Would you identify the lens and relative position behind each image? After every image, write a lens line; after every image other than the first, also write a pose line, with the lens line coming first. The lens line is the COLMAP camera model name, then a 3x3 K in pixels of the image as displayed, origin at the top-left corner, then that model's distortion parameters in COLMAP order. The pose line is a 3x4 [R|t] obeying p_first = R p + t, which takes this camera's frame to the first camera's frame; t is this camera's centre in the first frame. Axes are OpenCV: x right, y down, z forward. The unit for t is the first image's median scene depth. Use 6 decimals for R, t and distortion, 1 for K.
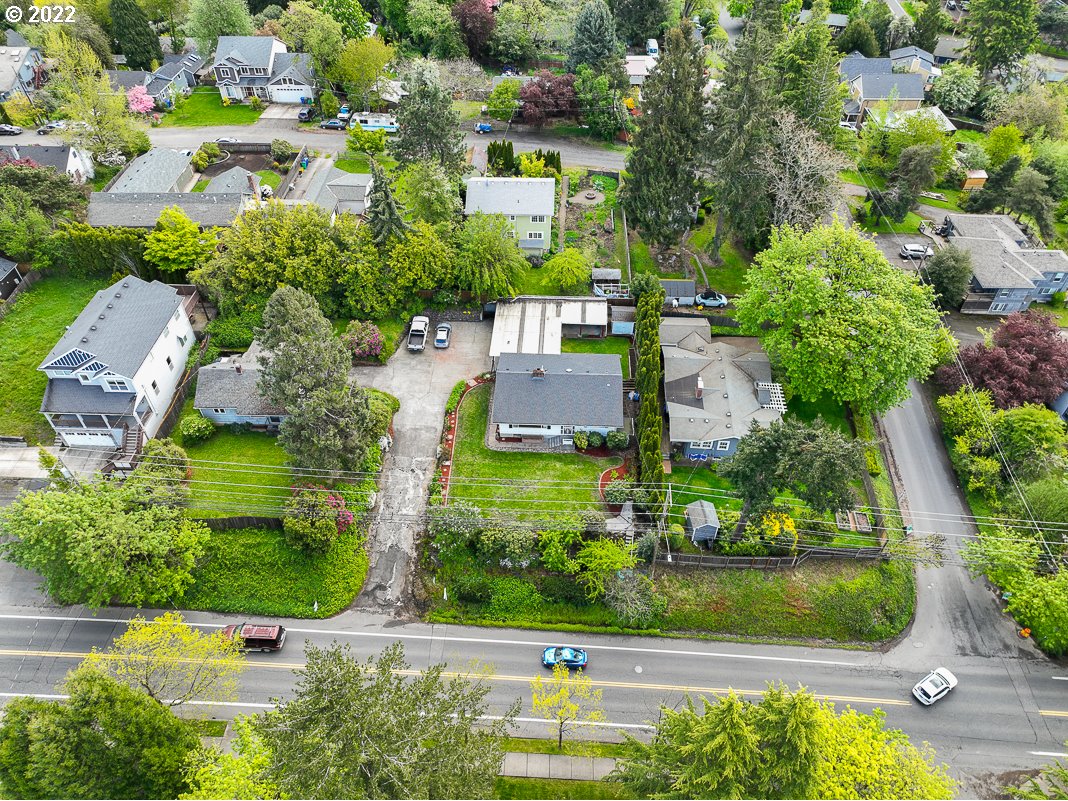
lens RADIAL K [[755.0, 0, 533.0], [0, 755.0, 400.2], [0, 0, 1]] dist [-0.005190, 0.018093]
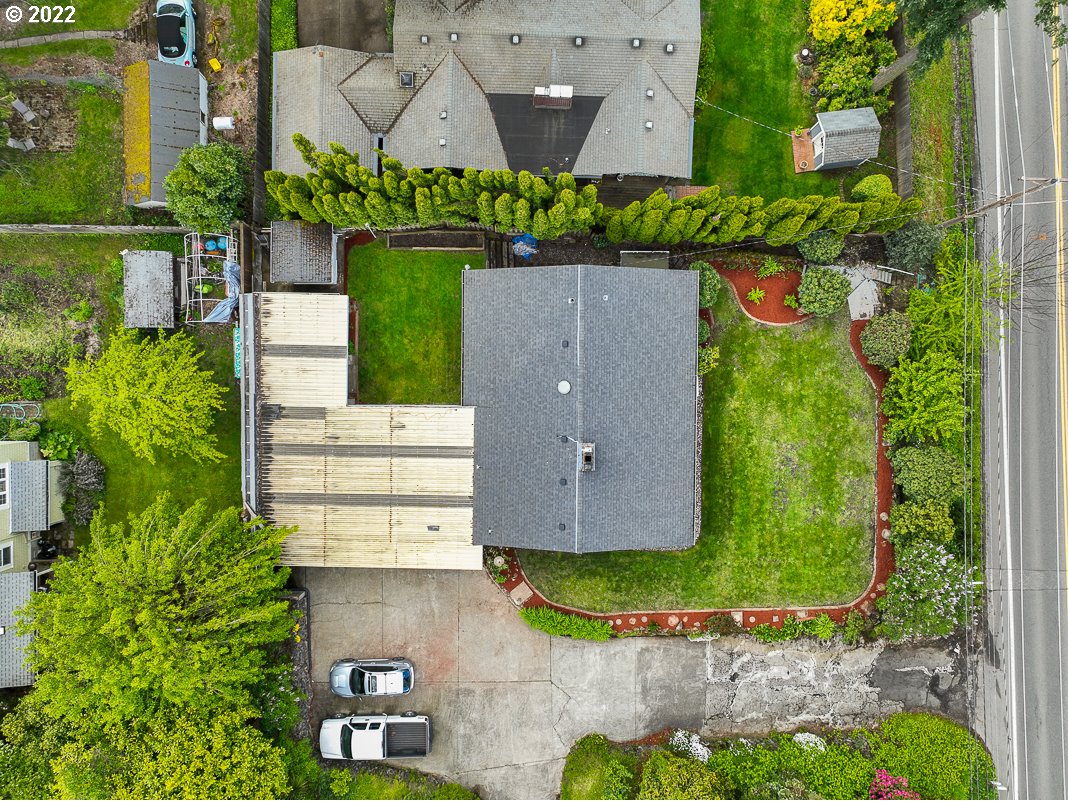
lens RADIAL K [[755.0, 0, 534.1], [0, 755.0, 402.8], [0, 0, 1]] dist [-0.005190, 0.018093]
pose [[-0.040782, -0.998876, -0.024141, 0.044888], [0.698448, -0.045777, 0.714195, -0.328588], [-0.714498, 0.012265, 0.699530, 0.642782]]
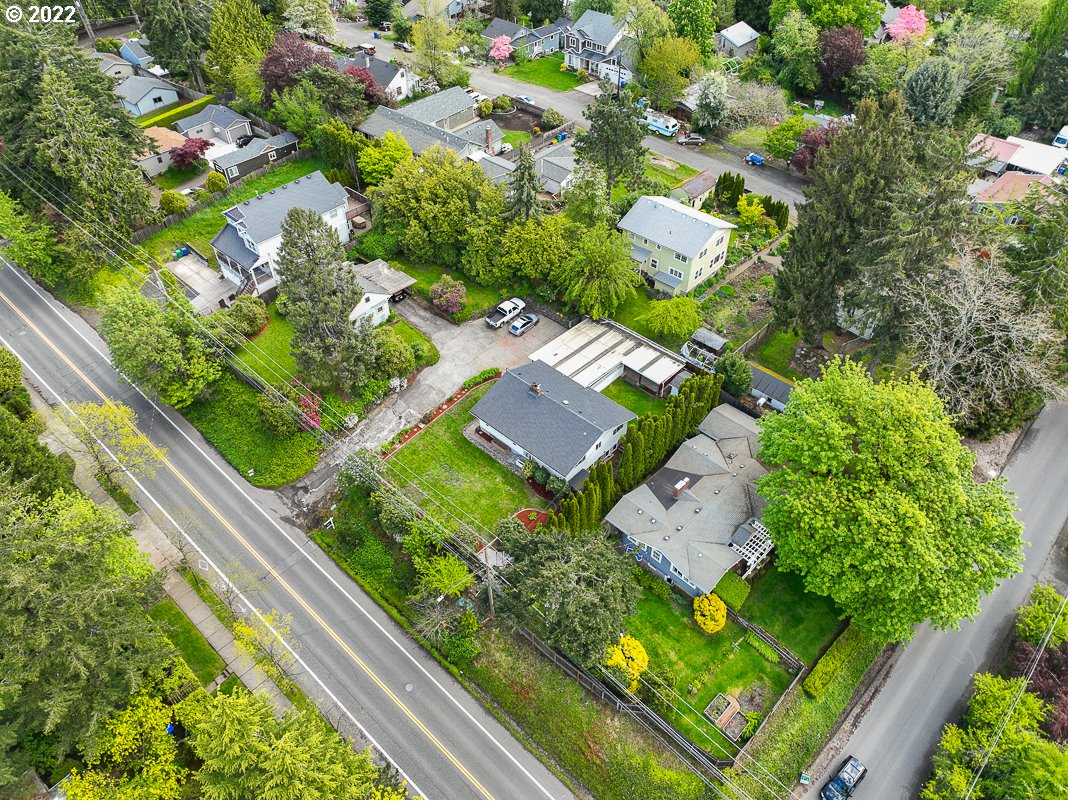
lens RADIAL K [[755.0, 0, 534.1], [0, 755.0, 403.9], [0, 0, 1]] dist [-0.005190, 0.018093]
pose [[0.761328, 0.448799, -0.467930, 0.422944], [-0.445413, 0.886480, 0.125544, -0.126993], [0.471155, 0.112842, 0.874803, 0.130713]]
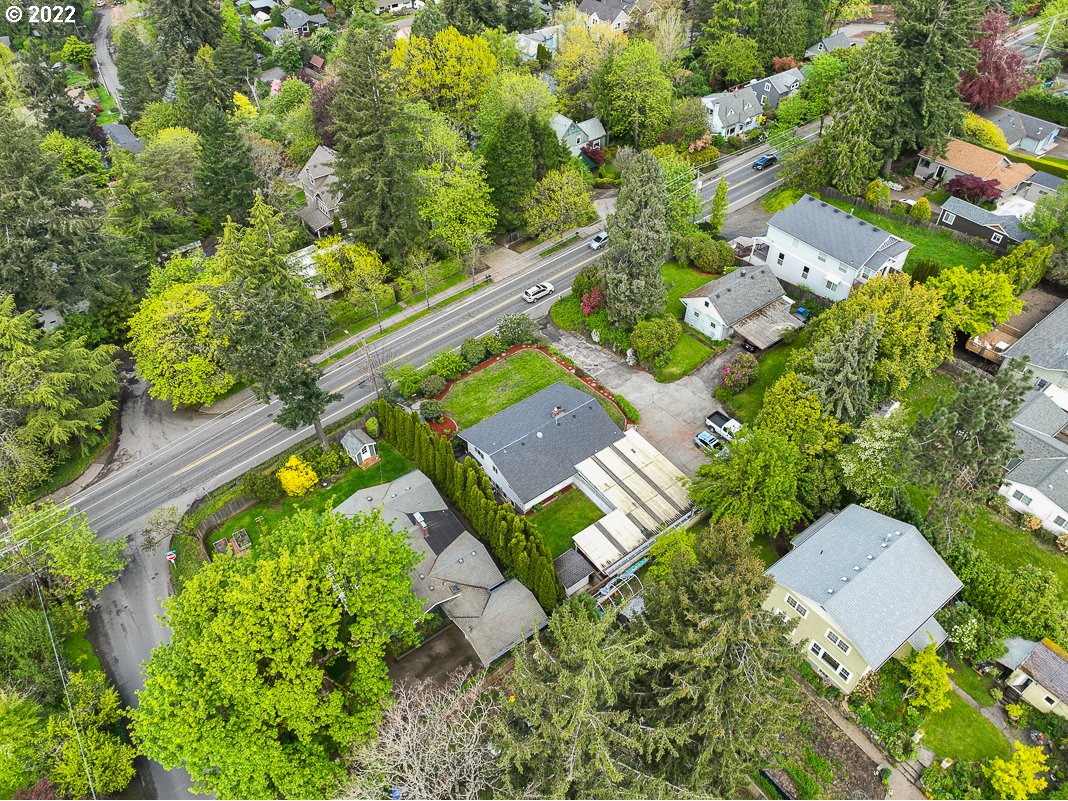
lens RADIAL K [[755.0, 0, 535.1], [0, 755.0, 399.6], [0, 0, 1]] dist [-0.005190, 0.018093]
pose [[-0.768100, 0.448692, -0.456835, 0.413042], [-0.436565, 0.154969, 0.886225, -0.783945], [0.468437, 0.880148, 0.076852, 0.805552]]
